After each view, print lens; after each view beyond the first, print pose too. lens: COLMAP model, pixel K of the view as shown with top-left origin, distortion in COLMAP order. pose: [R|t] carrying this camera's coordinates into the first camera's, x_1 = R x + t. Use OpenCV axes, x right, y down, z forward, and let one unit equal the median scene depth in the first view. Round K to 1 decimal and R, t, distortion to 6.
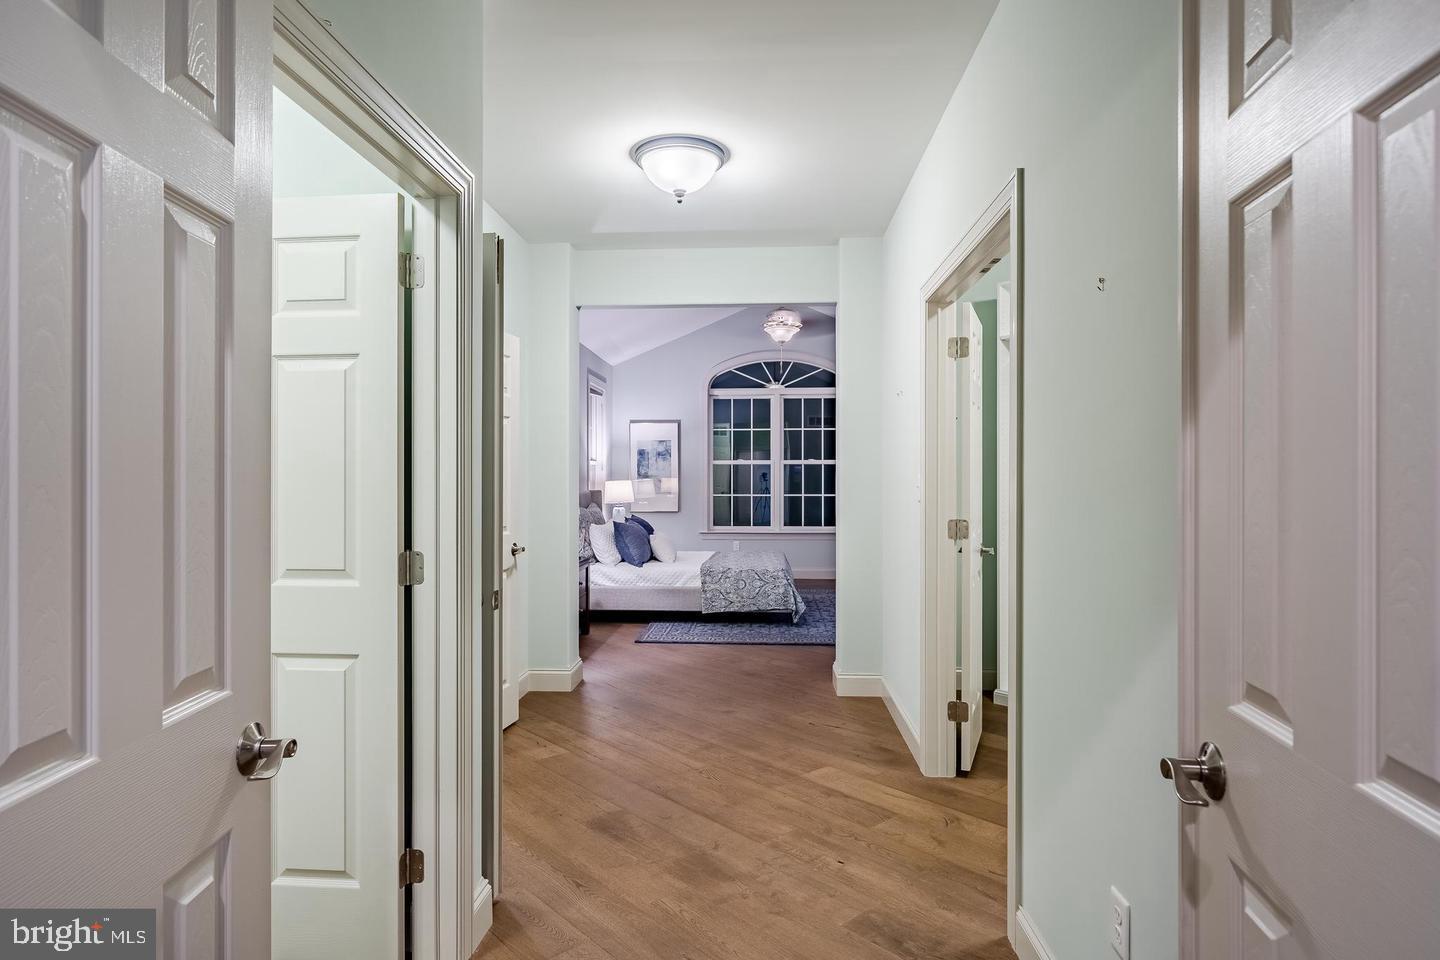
lens RADIAL K [[813.3, 0, 711.4], [0, 813.3, 475.9], [0, 0, 1]] dist [-0.000694, -0.001380]
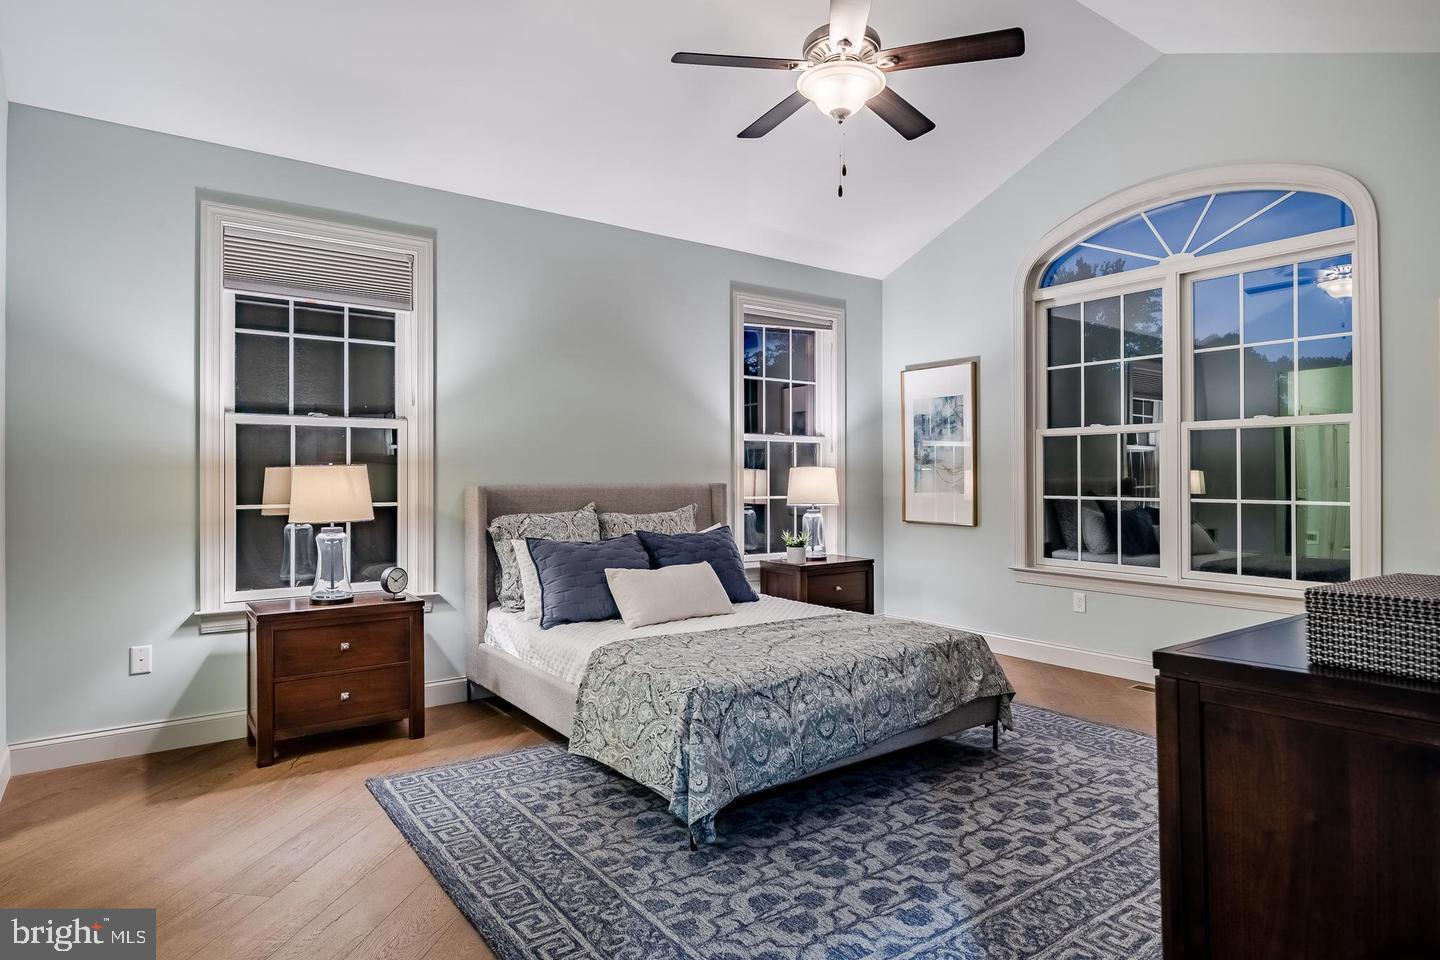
lens RADIAL K [[813.3, 0, 711.4], [0, 813.3, 475.9], [0, 0, 1]] dist [-0.000694, -0.001380]
pose [[0.639754, 0.001045, -0.768579, 0.262842], [0.001179, 0.999997, 0.002341, 0.009135], [0.768579, -0.002404, 0.639750, 0.518683]]
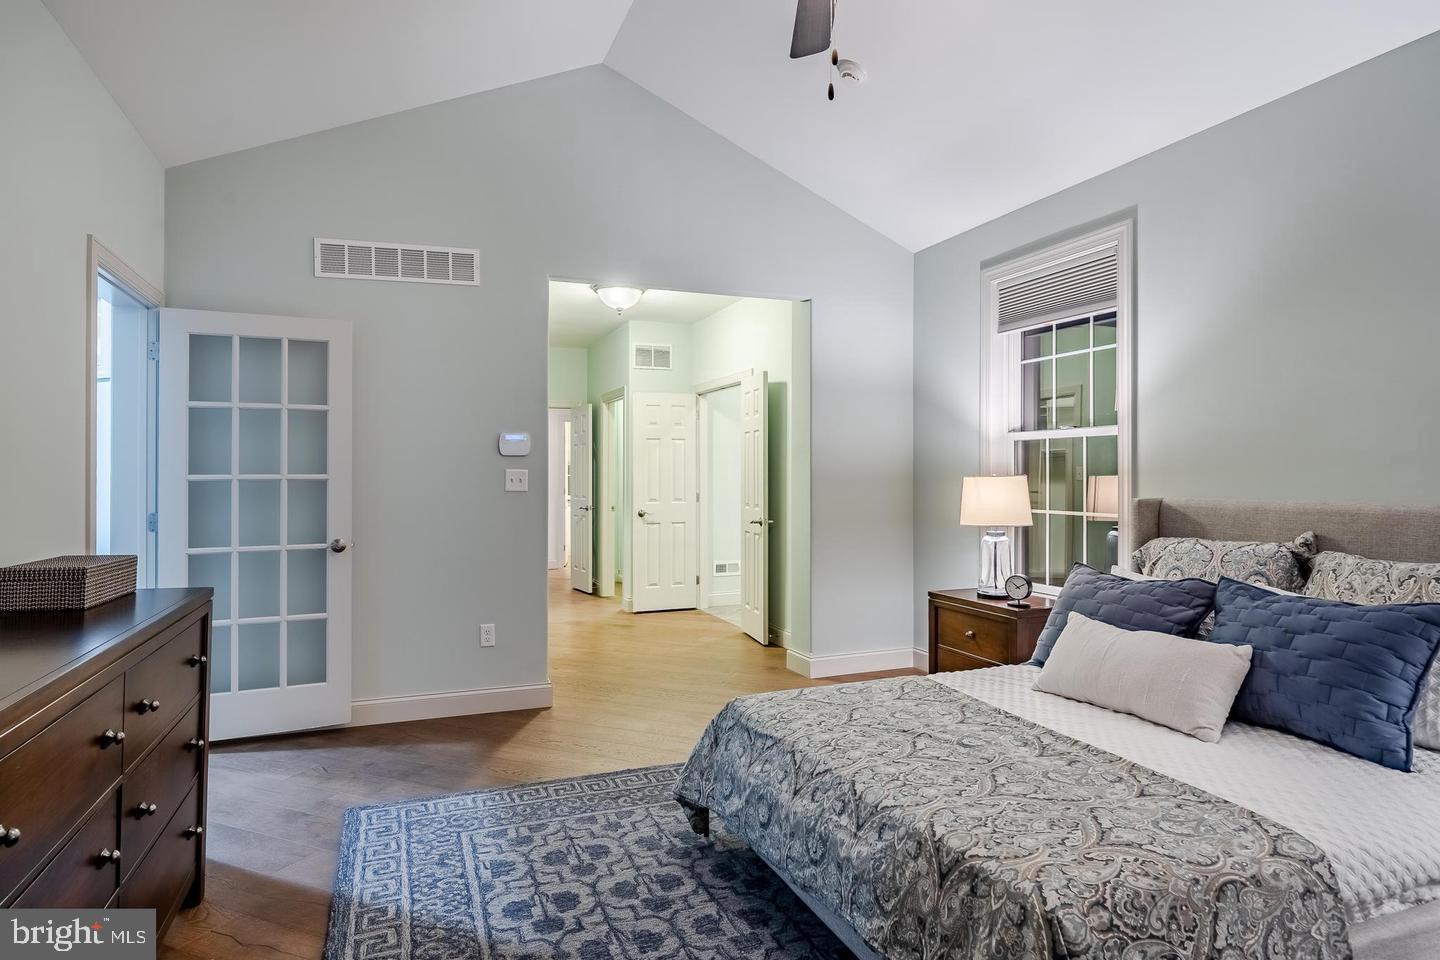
lens RADIAL K [[813.3, 0, 711.4], [0, 813.3, 475.9], [0, 0, 1]] dist [-0.000694, -0.001380]
pose [[-0.905280, 0.005453, -0.424780, 0.180581], [0.006091, 0.999981, -0.000143, 0.004187], [0.424772, -0.002716, -0.905296, 0.923479]]
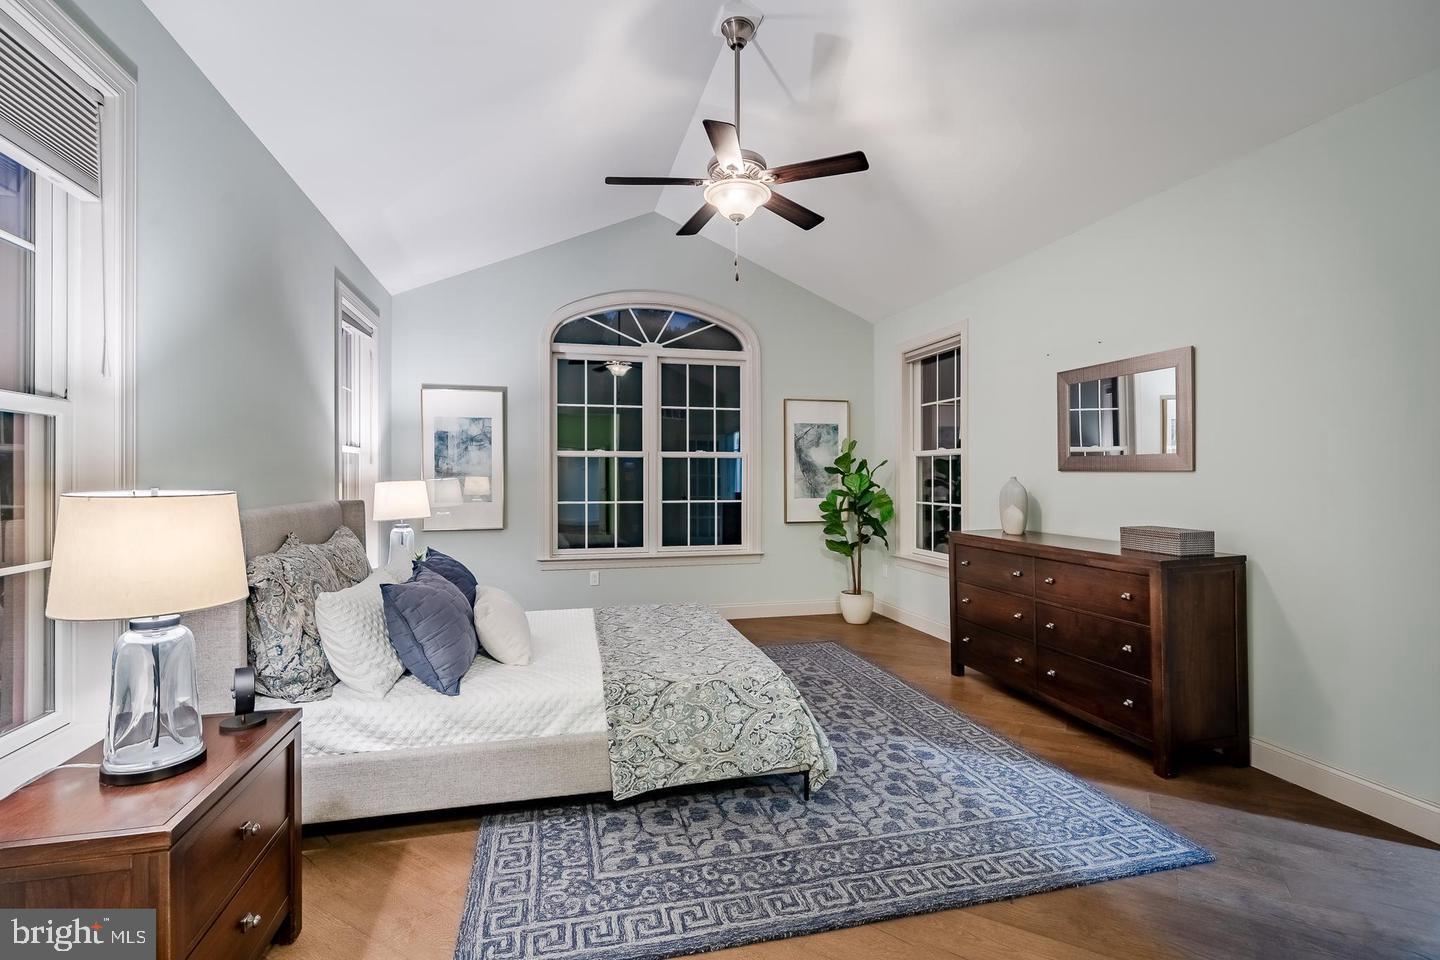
lens RADIAL K [[671.4, 0, 714.0], [0, 671.4, 480.0], [0, 0, 1]] dist [-0.000484, 0.000142]
pose [[0.951030, -0.000416, 0.309098, -0.046439], [-0.001610, 0.999979, 0.006297, 0.001330], [-0.309094, -0.006486, 0.951009, 0.442280]]
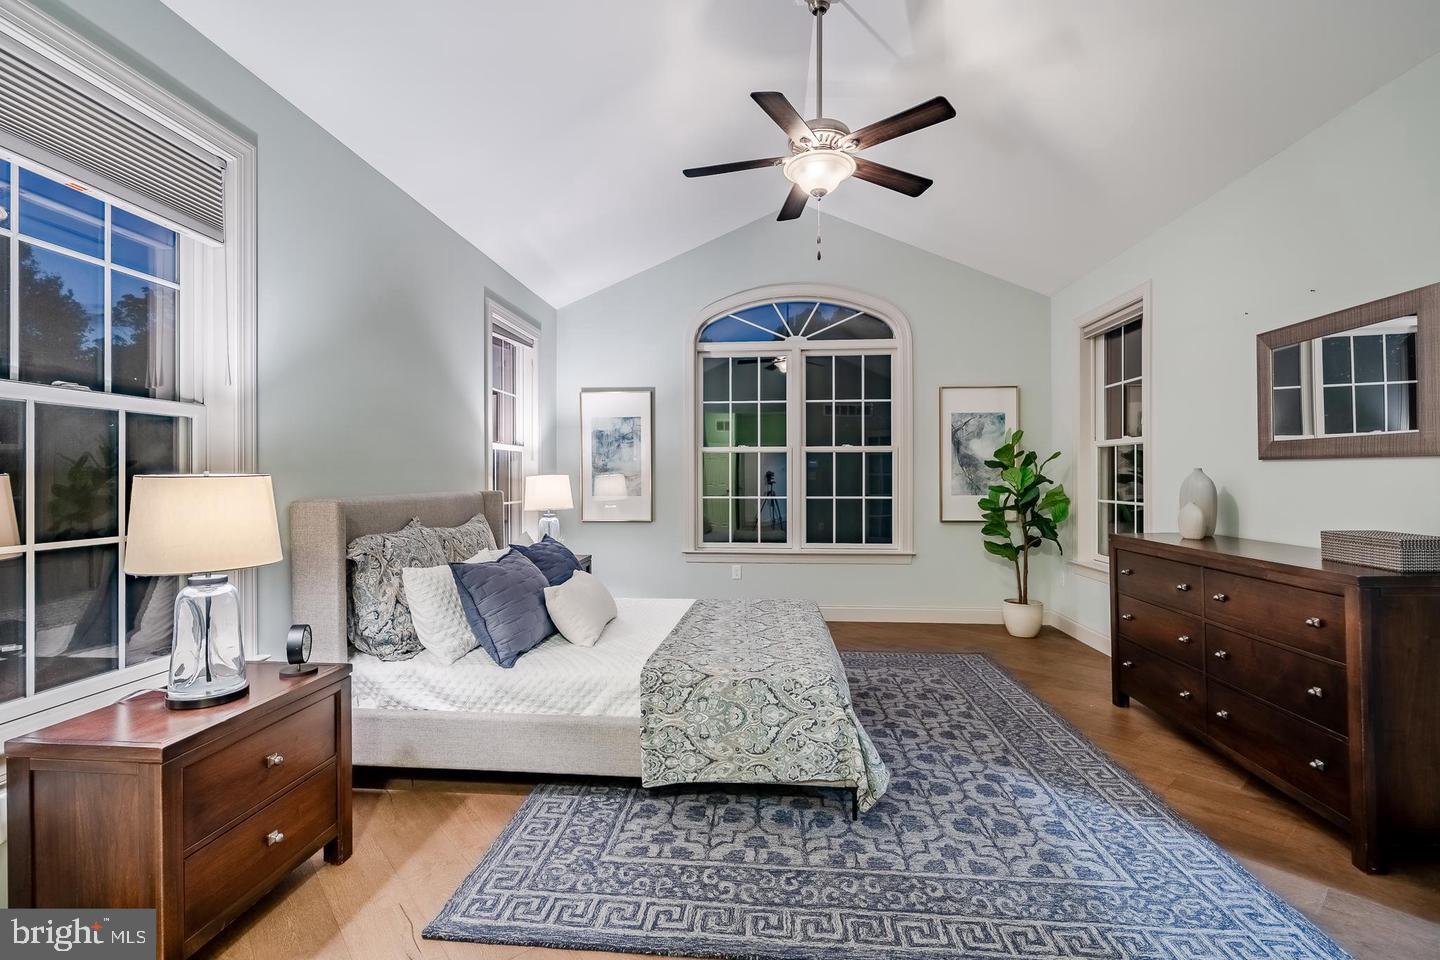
lens RADIAL K [[662.9, 0, 713.4], [0, 662.9, 481.8], [0, 0, 1]] dist [-0.001209, 0.000062]
pose [[0.999823, -0.000119, -0.018802, 0.021677], [0.000283, 0.999962, 0.008748, 0.005553], [0.018800, -0.008752, 0.999785, 0.444157]]
